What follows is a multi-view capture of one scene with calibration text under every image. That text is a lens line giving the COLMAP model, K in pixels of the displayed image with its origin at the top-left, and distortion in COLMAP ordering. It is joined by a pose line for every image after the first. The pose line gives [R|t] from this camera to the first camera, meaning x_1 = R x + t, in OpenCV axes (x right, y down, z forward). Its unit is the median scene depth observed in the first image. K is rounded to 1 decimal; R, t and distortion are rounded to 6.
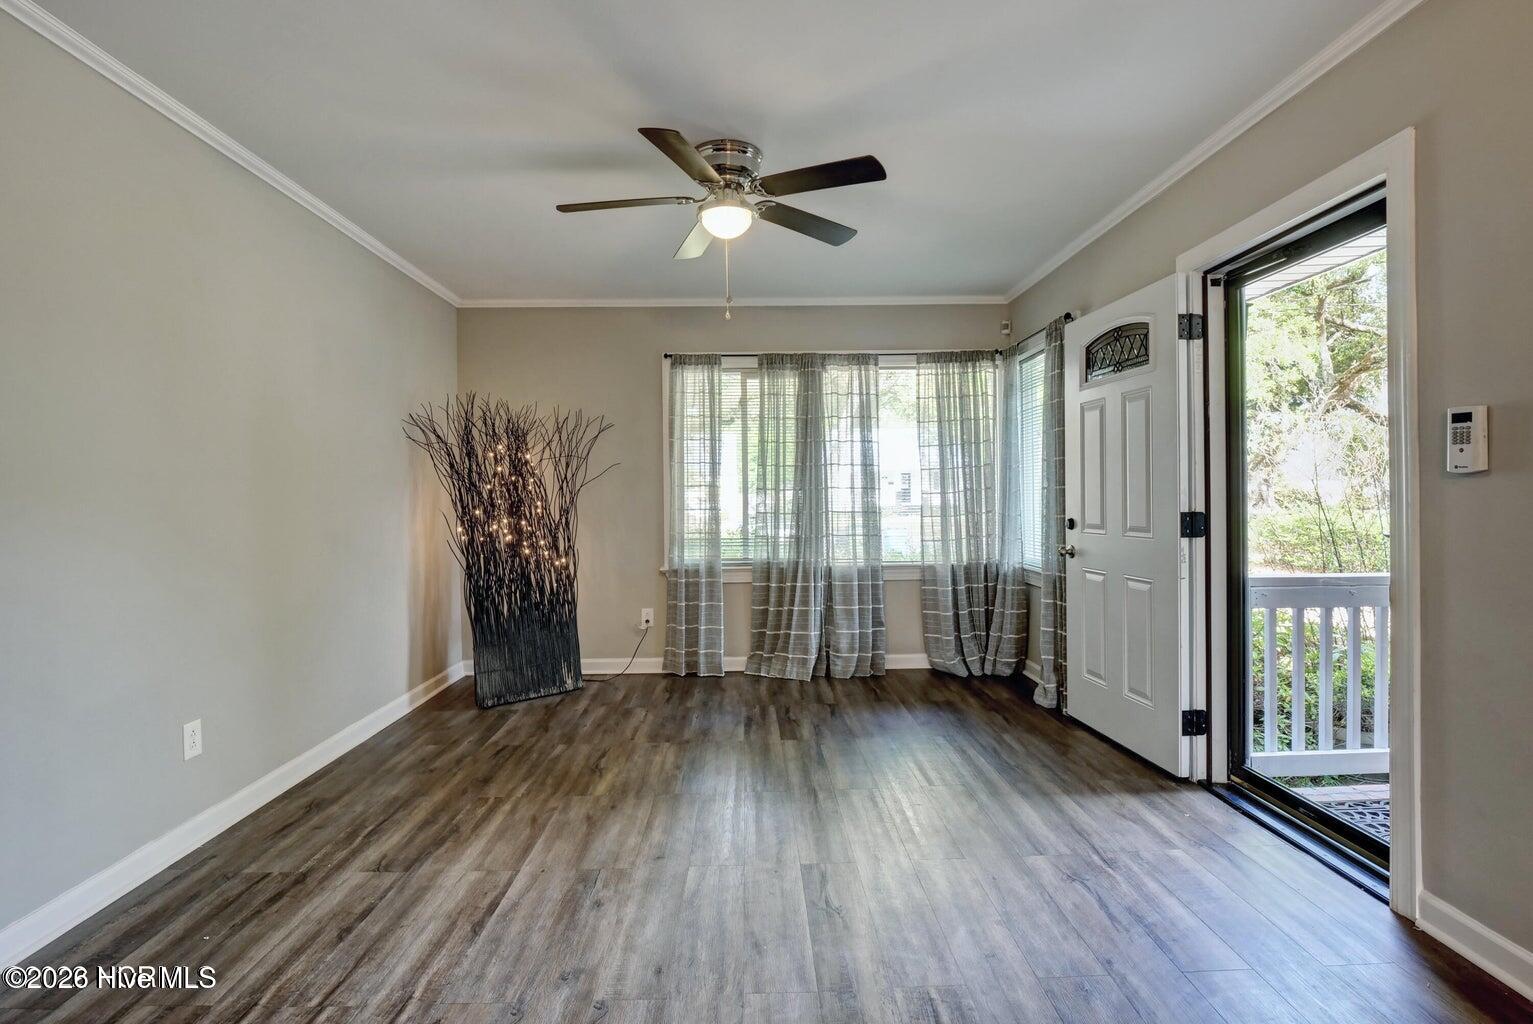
lens RADIAL K [[747.3, 0, 759.4], [0, 747.3, 497.6], [0, 0, 1]] dist [-0.003197, 0.001227]
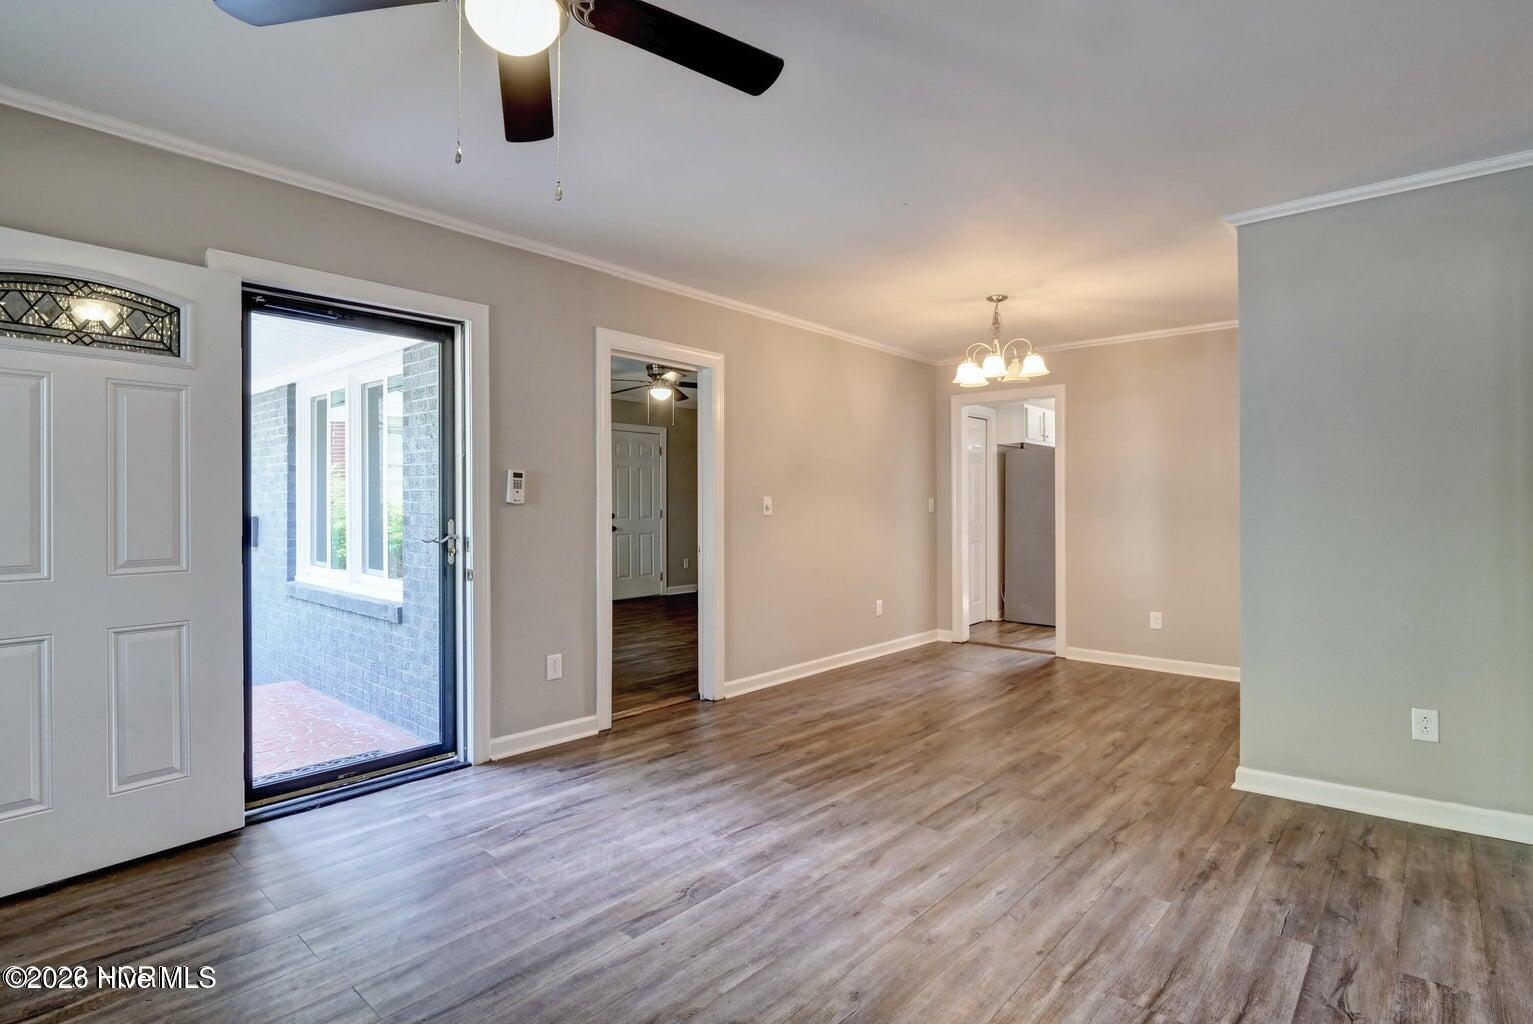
lens RADIAL K [[747.3, 0, 759.4], [0, 747.3, 497.6], [0, 0, 1]] dist [-0.003197, 0.001227]
pose [[-0.727075, 0.016941, 0.686349, -0.774256], [0.009413, 0.999848, -0.014708, -0.012777], [-0.686494, -0.004233, -0.727124, 1.798944]]
